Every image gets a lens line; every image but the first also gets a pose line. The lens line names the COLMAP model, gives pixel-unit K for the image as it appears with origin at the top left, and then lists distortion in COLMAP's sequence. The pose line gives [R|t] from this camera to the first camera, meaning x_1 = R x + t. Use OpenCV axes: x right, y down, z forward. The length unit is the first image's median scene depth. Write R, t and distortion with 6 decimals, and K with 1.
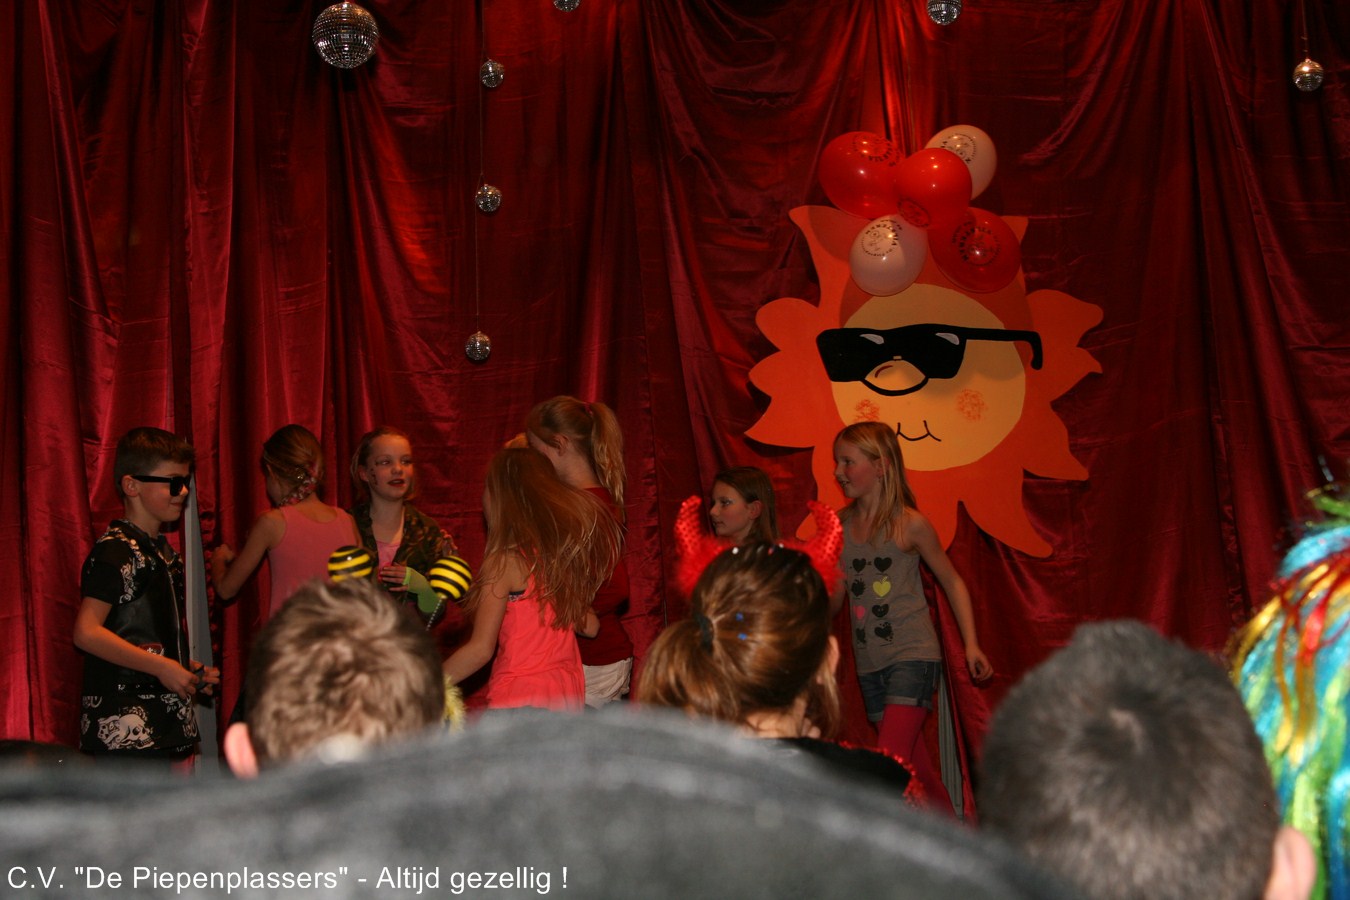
lens RADIAL K [[1782.2, 0, 677.8], [0, 1782.2, 414.3], [0, 0, 1]] dist [-0.034143, -0.036070]
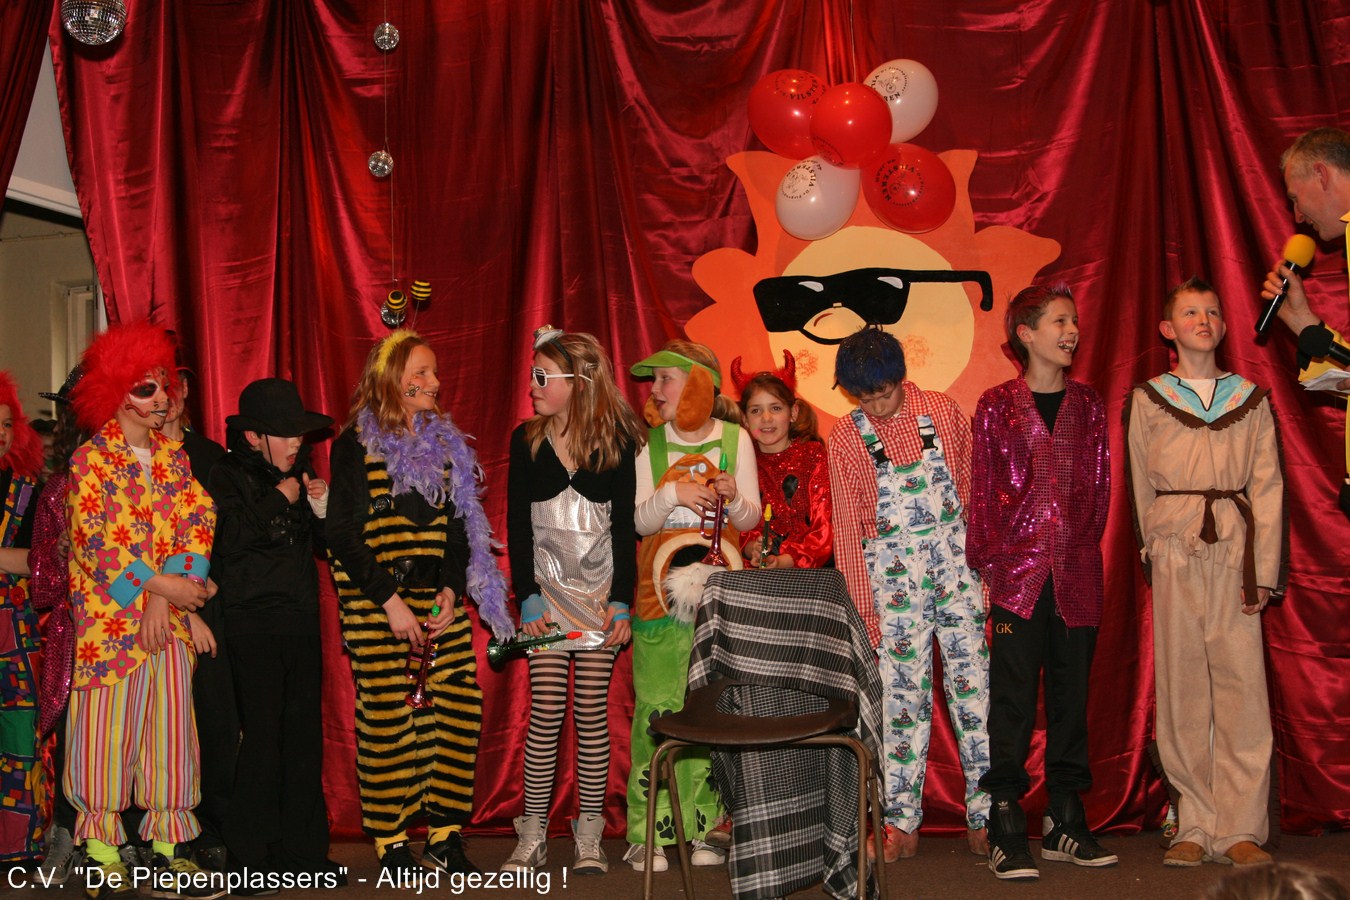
lens RADIAL K [[1782.2, 0, 677.8], [0, 1782.2, 414.3], [0, 0, 1]] dist [-0.034143, -0.036070]
pose [[0.975418, -0.027743, -0.218608, 0.247043], [0.034421, 0.999048, 0.026798, -0.001454], [0.217657, -0.033664, 0.975445, 0.042576]]
